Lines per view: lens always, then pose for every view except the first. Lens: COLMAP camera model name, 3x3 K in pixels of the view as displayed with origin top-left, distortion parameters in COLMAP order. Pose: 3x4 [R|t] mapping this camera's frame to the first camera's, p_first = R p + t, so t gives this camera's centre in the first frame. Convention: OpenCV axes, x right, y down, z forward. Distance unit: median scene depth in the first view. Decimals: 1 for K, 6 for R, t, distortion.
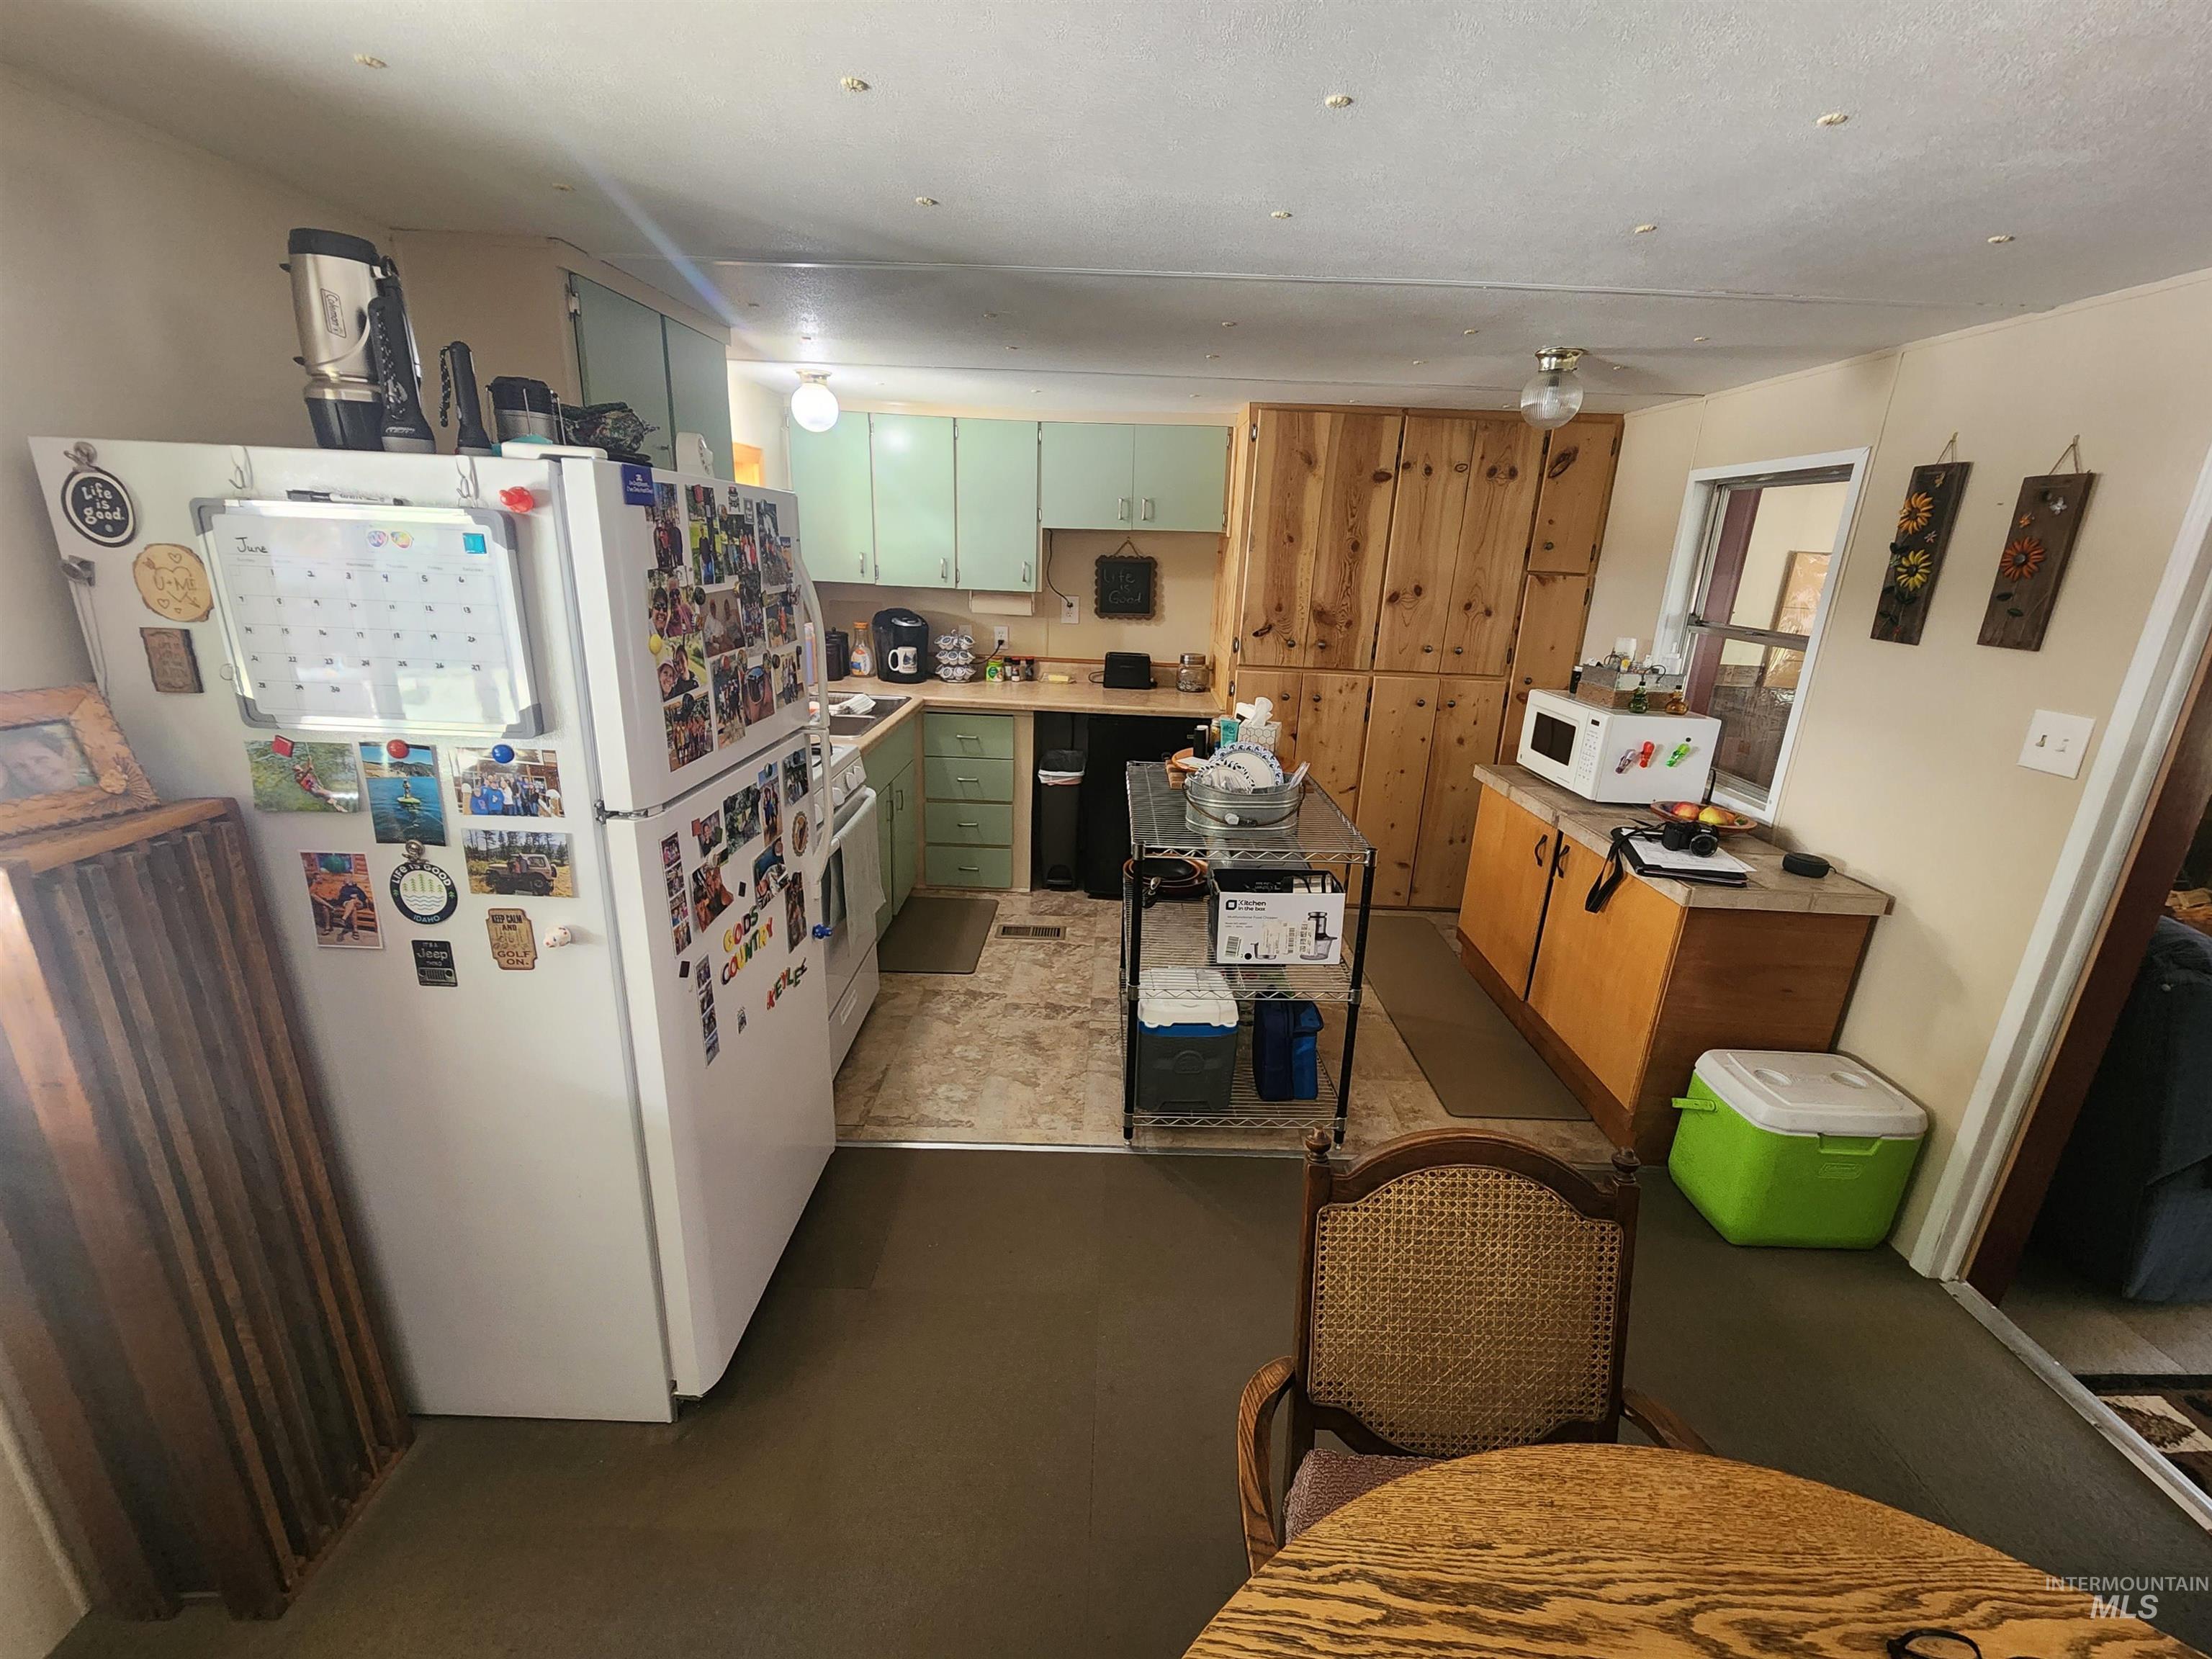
lens RADIAL K [[908.9, 0, 1107.5], [0, 908.9, 831.0], [0, 0, 1]] dist [-0.001197, -0.001961]
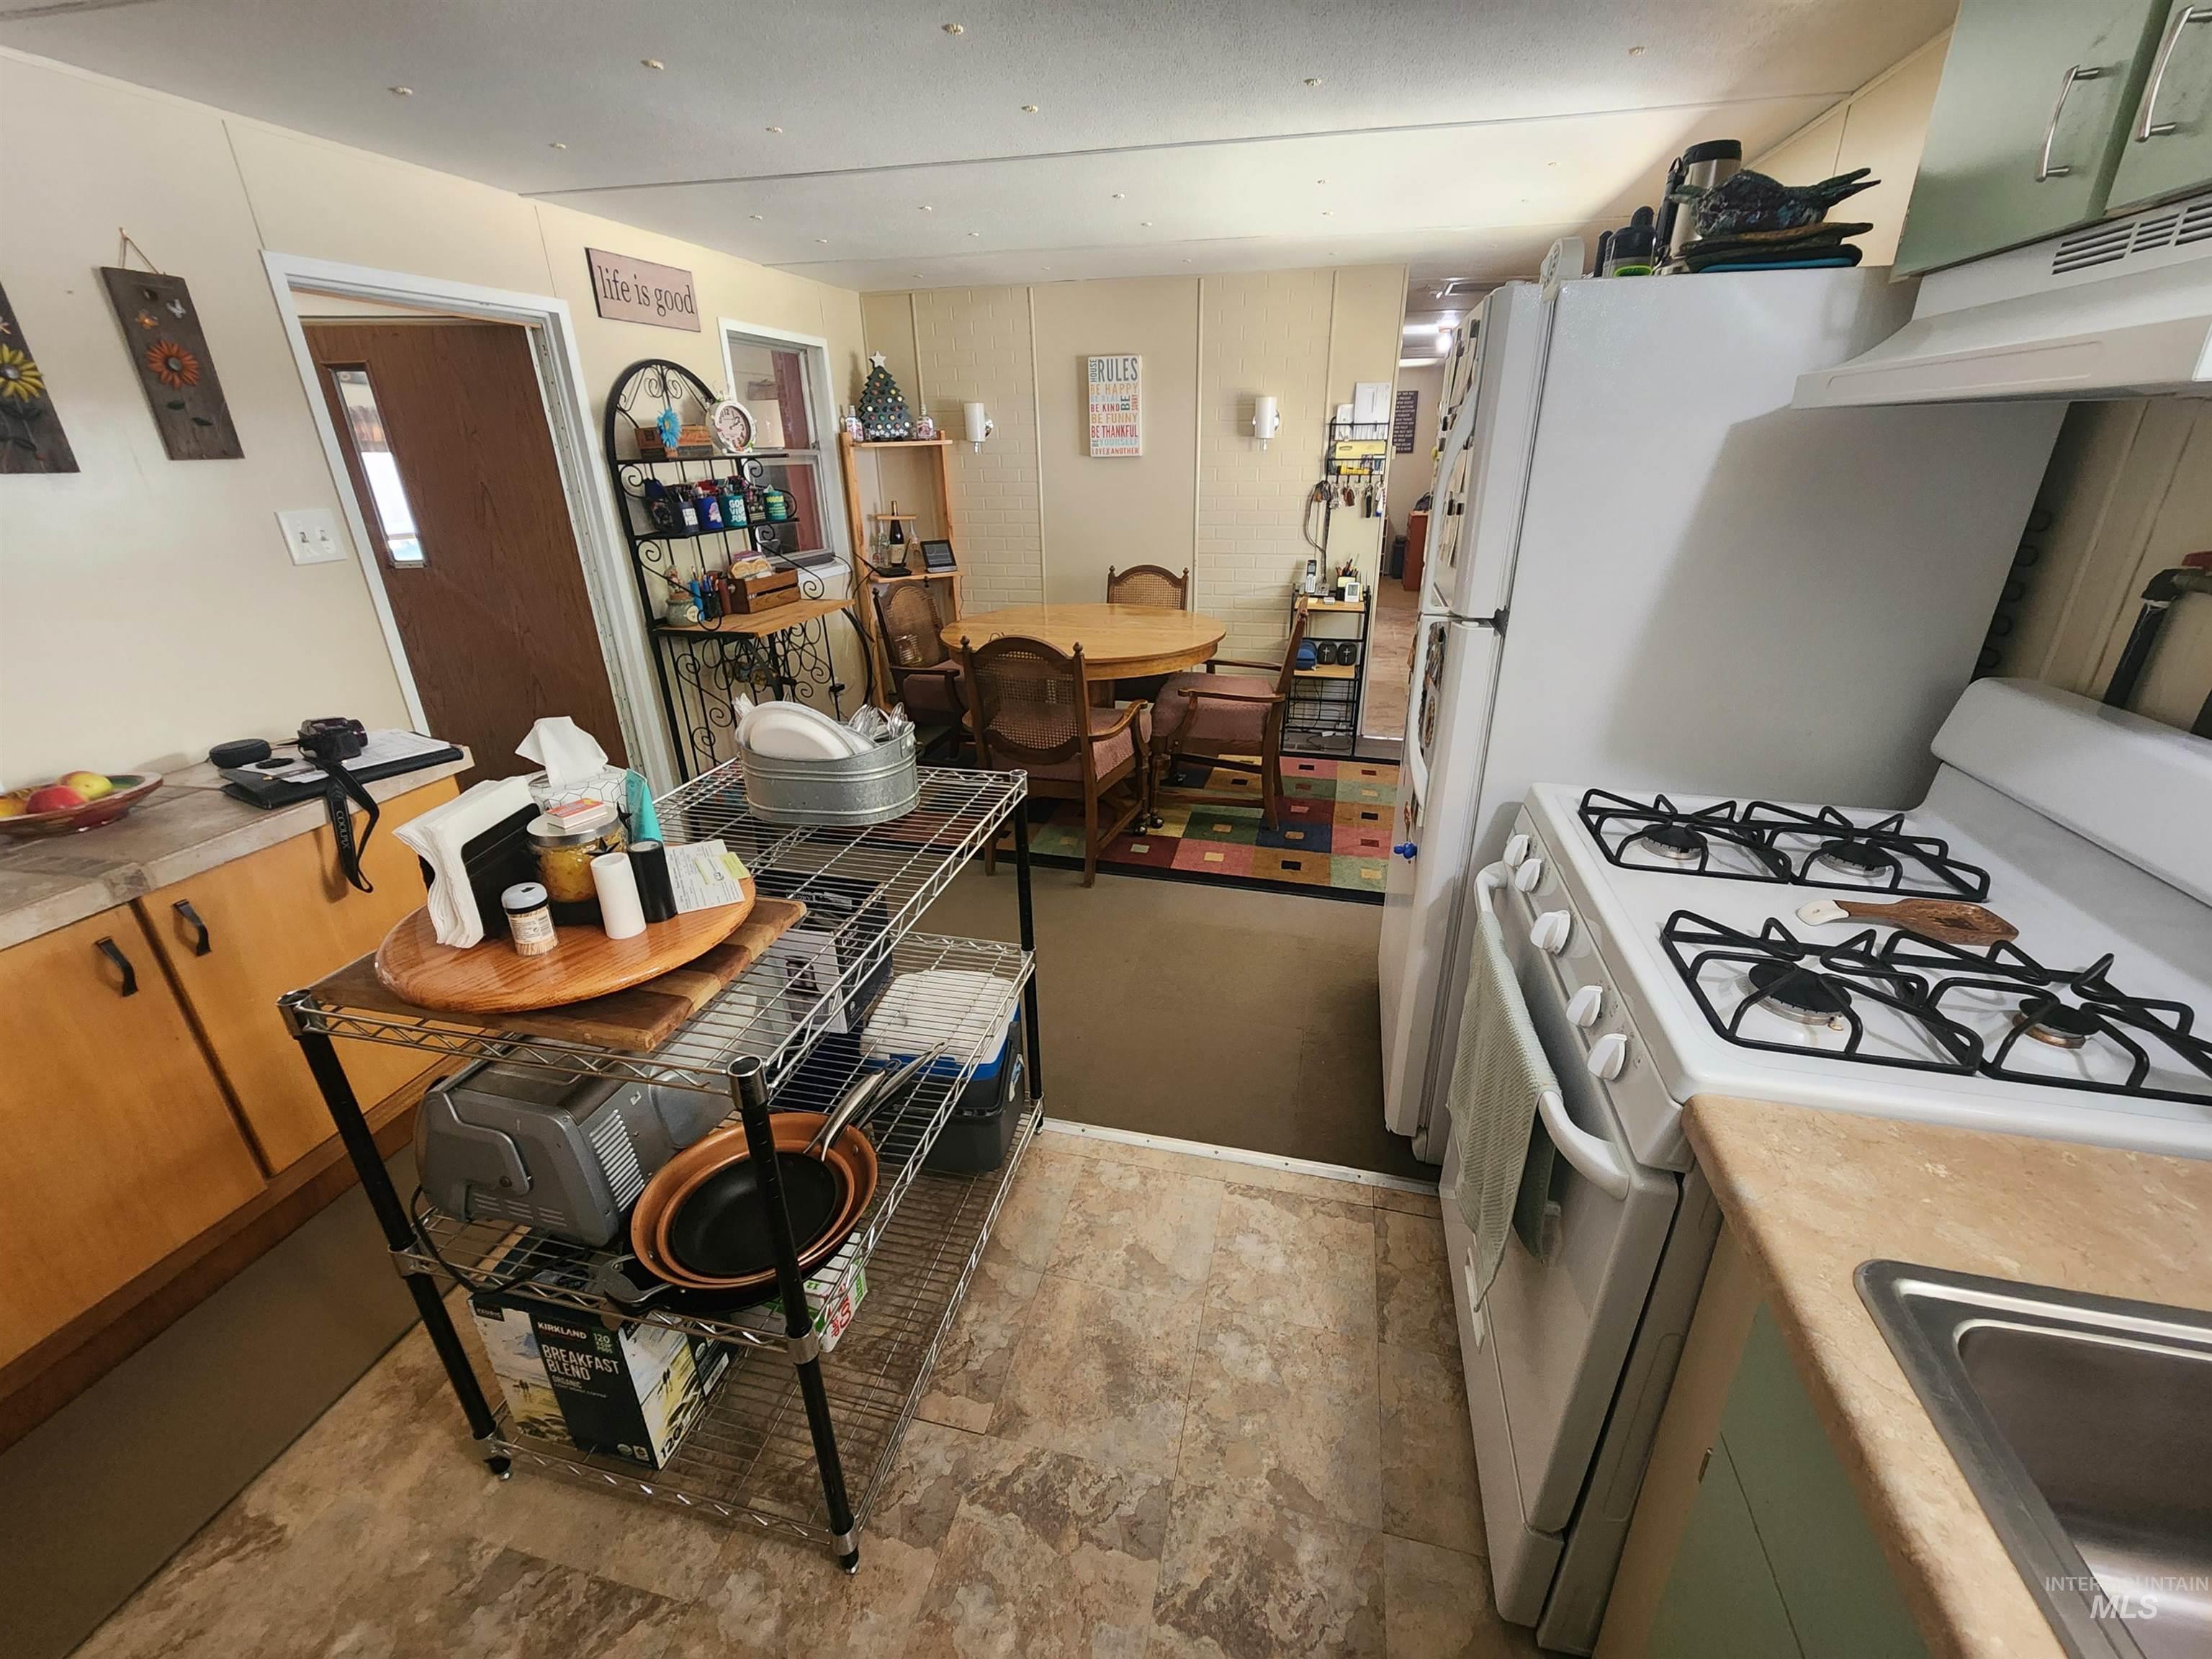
lens RADIAL K [[908.9, 0, 1112.6], [0, 908.9, 821.0], [0, 0, 1]] dist [-0.001197, -0.001961]
pose [[-0.974854, -0.111873, 0.192728, -0.212932], [0.041828, 0.757622, 0.651352, -0.502151], [-0.218884, 0.643034, -0.733891, 1.750996]]
